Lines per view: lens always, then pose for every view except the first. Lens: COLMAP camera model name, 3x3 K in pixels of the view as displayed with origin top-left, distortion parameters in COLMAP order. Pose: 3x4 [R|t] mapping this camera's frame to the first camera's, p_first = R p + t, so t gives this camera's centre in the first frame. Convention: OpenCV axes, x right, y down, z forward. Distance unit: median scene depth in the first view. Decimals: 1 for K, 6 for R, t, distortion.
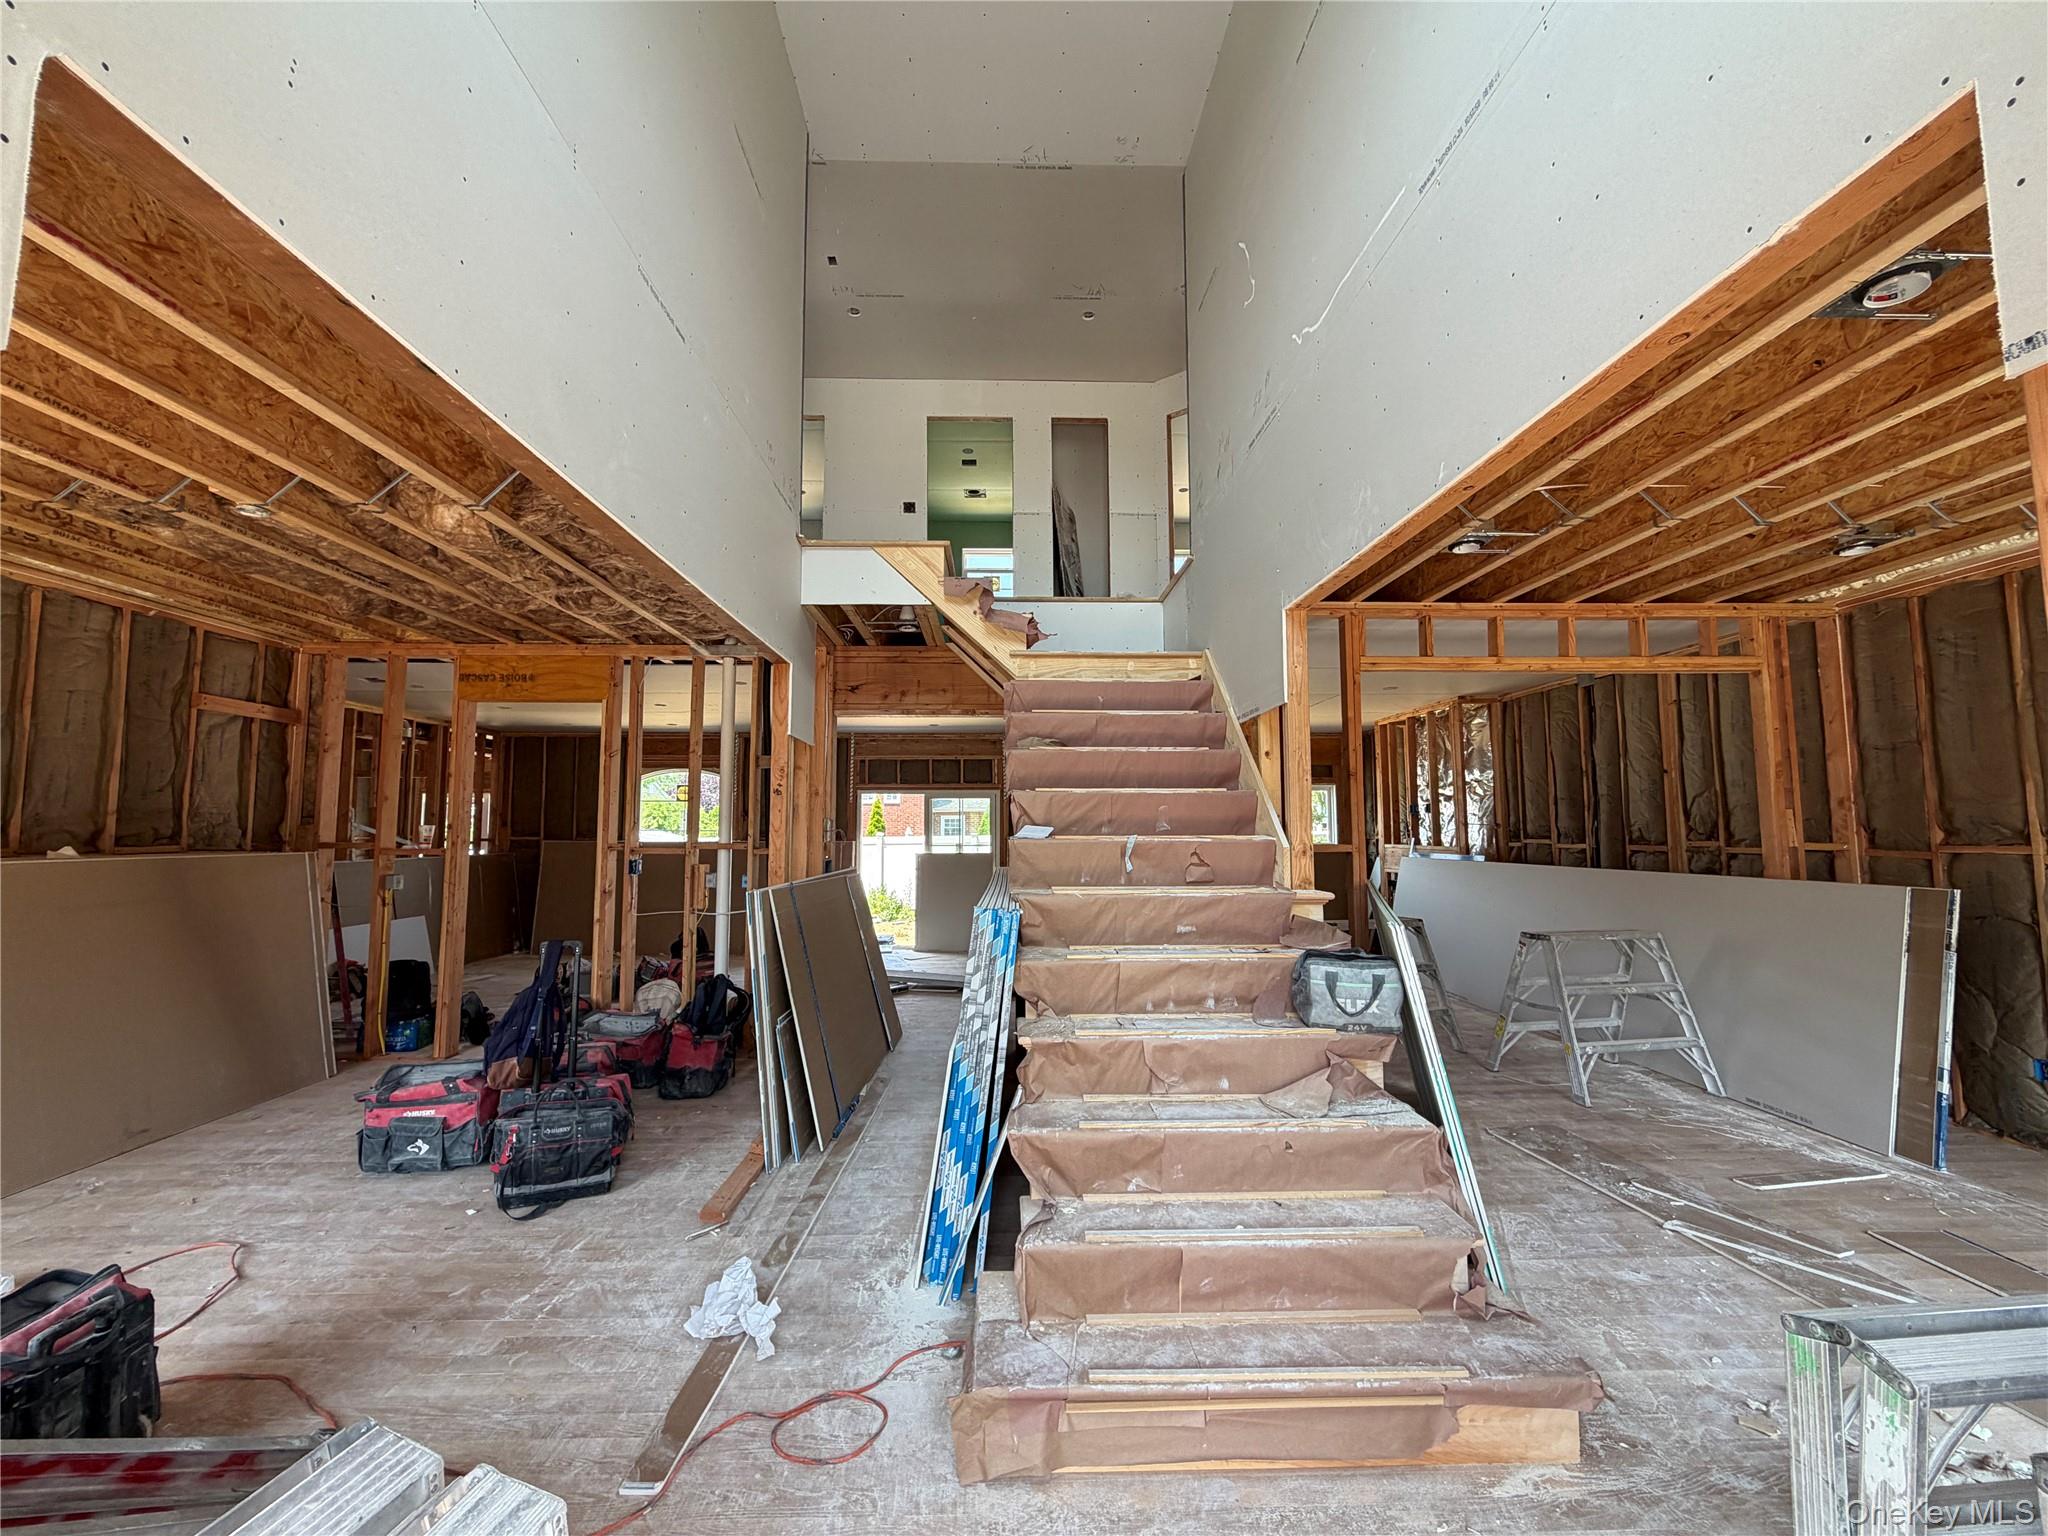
lens RADIAL K [[814.3, 0, 1018.6], [0, 814.3, 769.9], [0, 0, 1]] dist [0.001356, -0.000379]
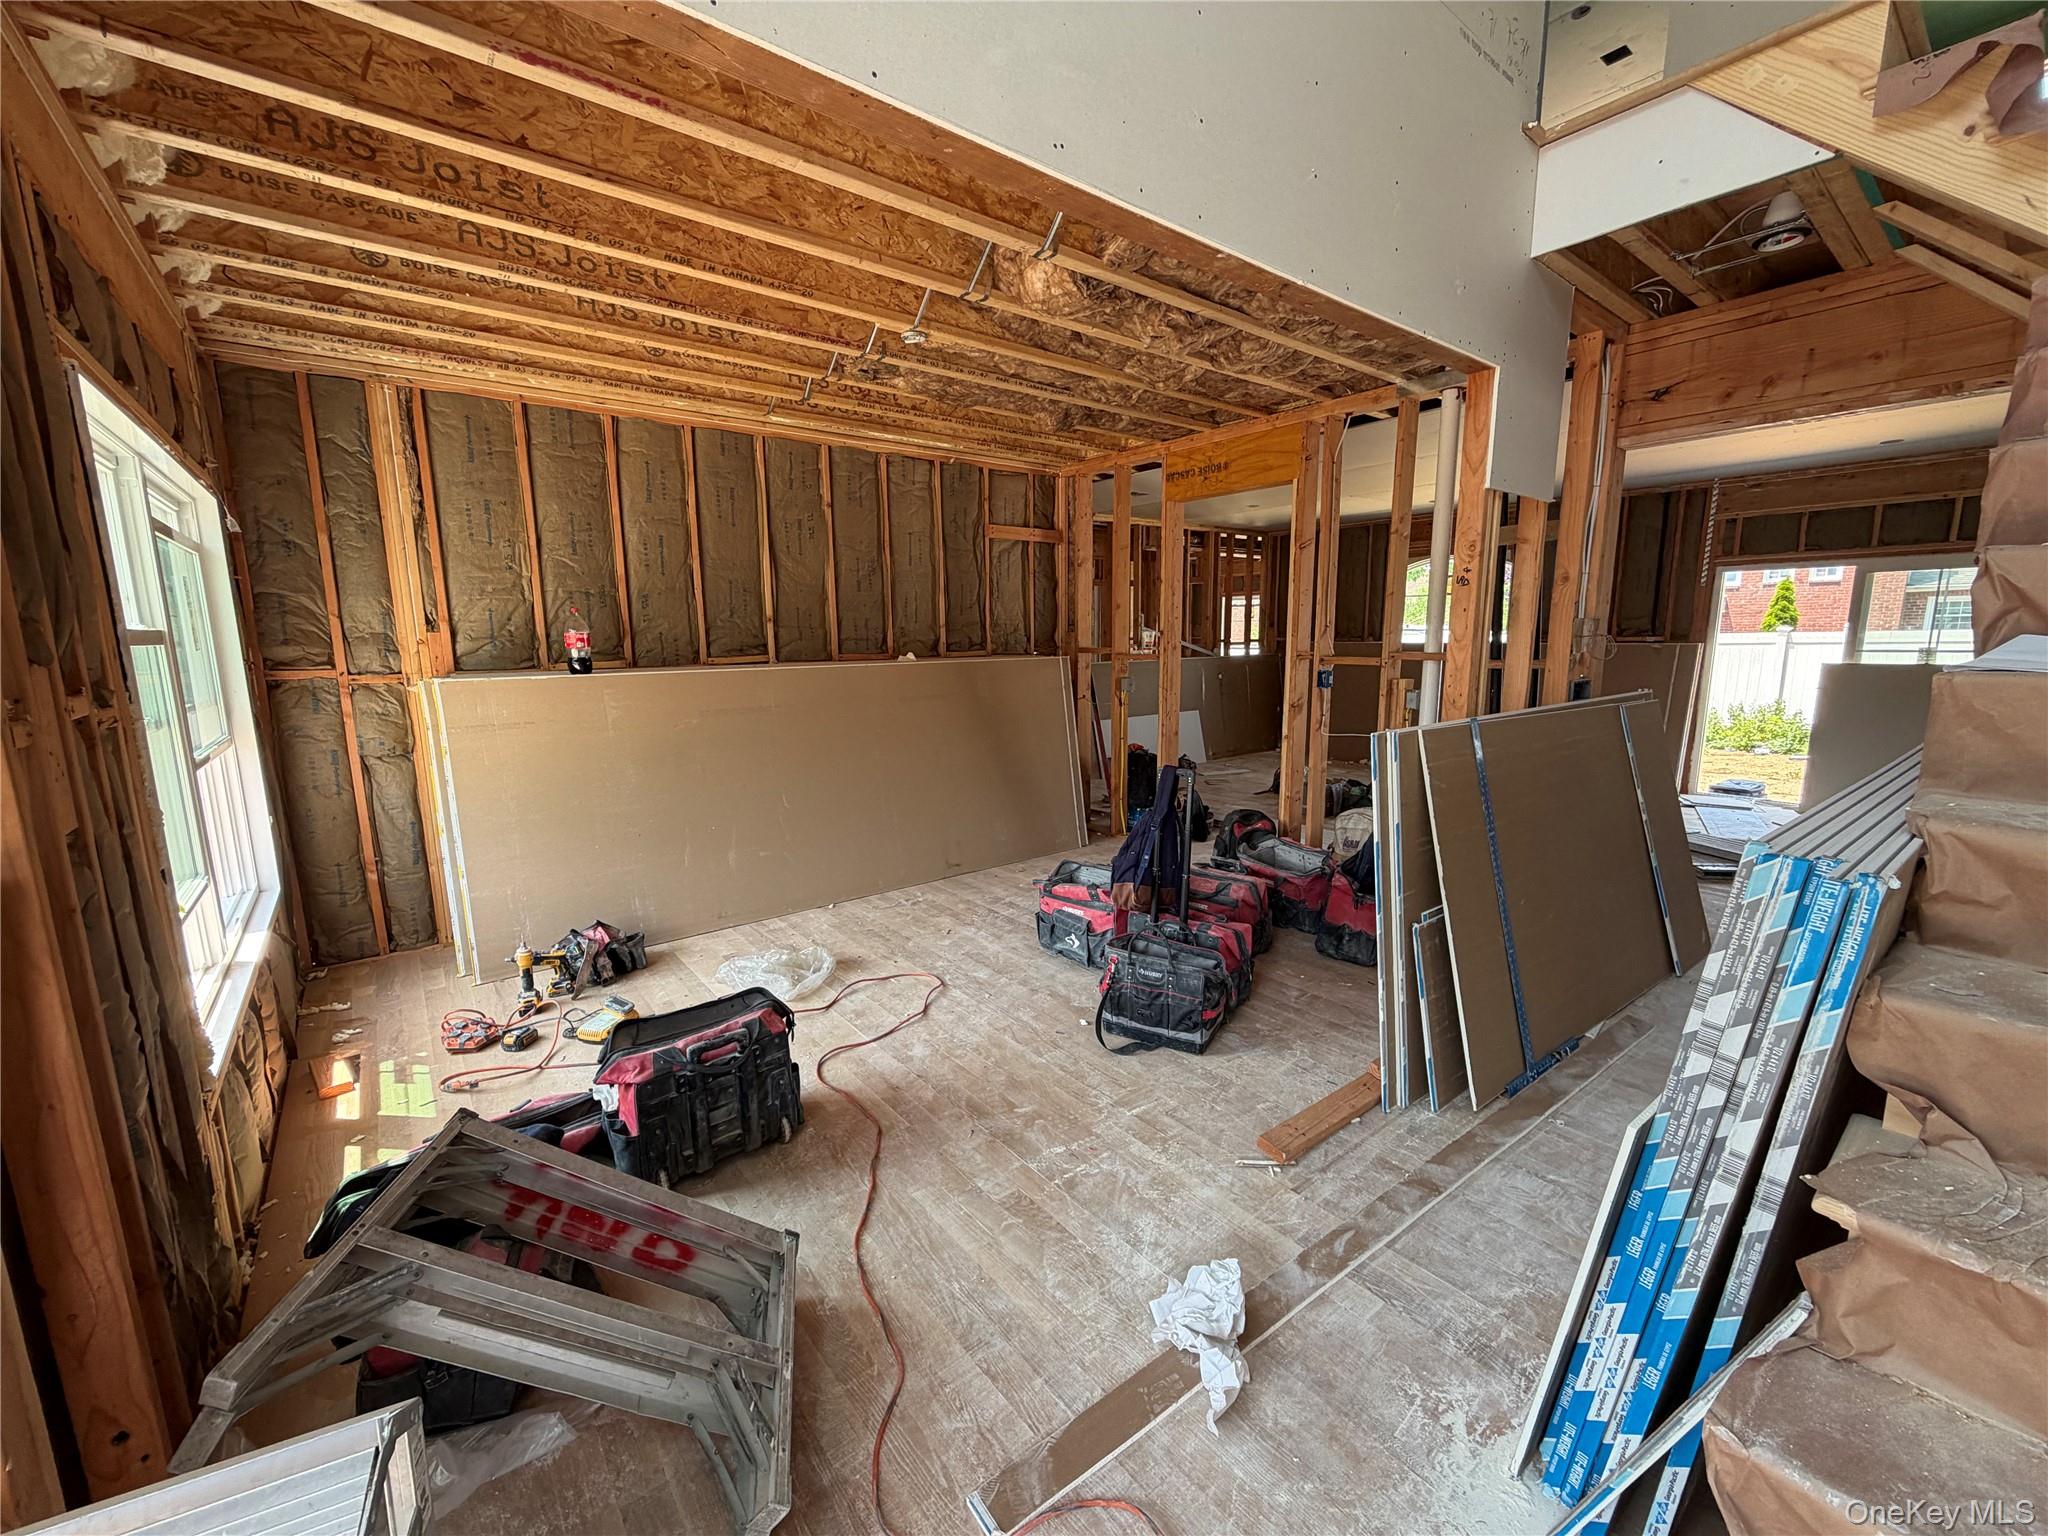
lens RADIAL K [[814.3, 0, 1018.6], [0, 814.3, 769.9], [0, 0, 1]] dist [0.001356, -0.000379]
pose [[0.595402, 0.127193, -0.793296, 0.040306], [0.073218, 0.974690, 0.211231, 0.012287], [0.800085, -0.183851, 0.571019, 0.355883]]
